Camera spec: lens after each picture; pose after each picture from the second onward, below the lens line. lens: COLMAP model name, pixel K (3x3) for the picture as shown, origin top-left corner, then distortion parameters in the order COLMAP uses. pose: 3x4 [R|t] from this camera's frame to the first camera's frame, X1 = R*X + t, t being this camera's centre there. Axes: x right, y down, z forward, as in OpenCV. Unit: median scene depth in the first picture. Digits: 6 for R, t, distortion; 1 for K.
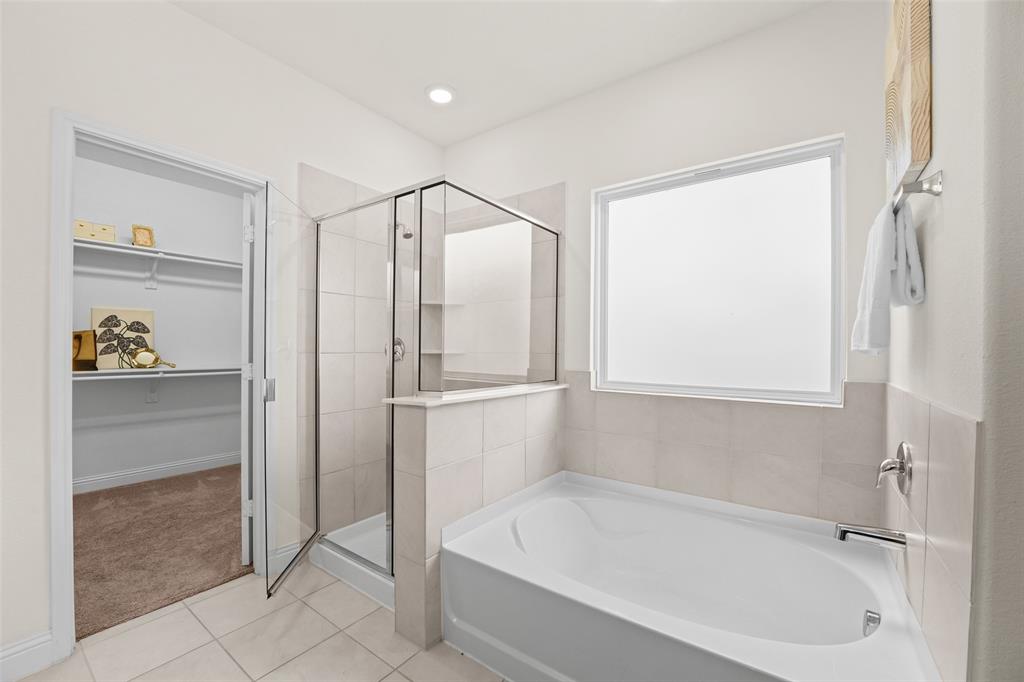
lens RADIAL K [[417.9, 0, 509.1], [0, 417.9, 348.2], [0, 0, 1]] dist [0.001710, 0.000346]
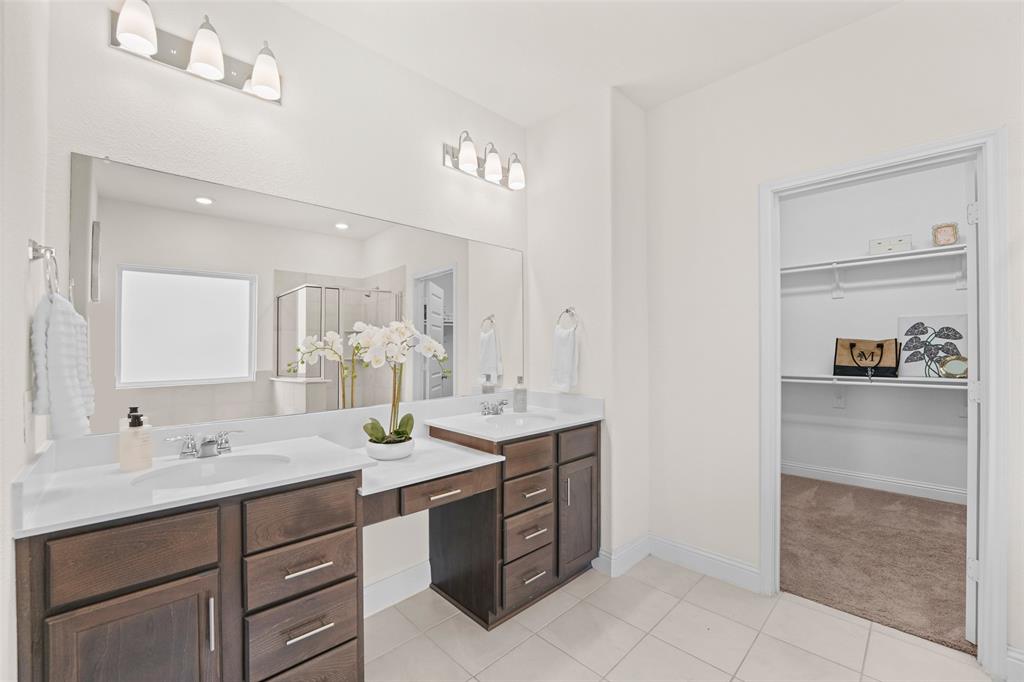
lens RADIAL K [[415.6, 0, 507.0], [0, 415.6, 345.7], [0, 0, 1]] dist [-0.028053, 0.000368]
pose [[-0.166881, -0.023323, -0.985701, 0.170938], [-0.003527, 0.999728, -0.023057, 0.001113], [0.985971, -0.000371, -0.166918, 0.220080]]
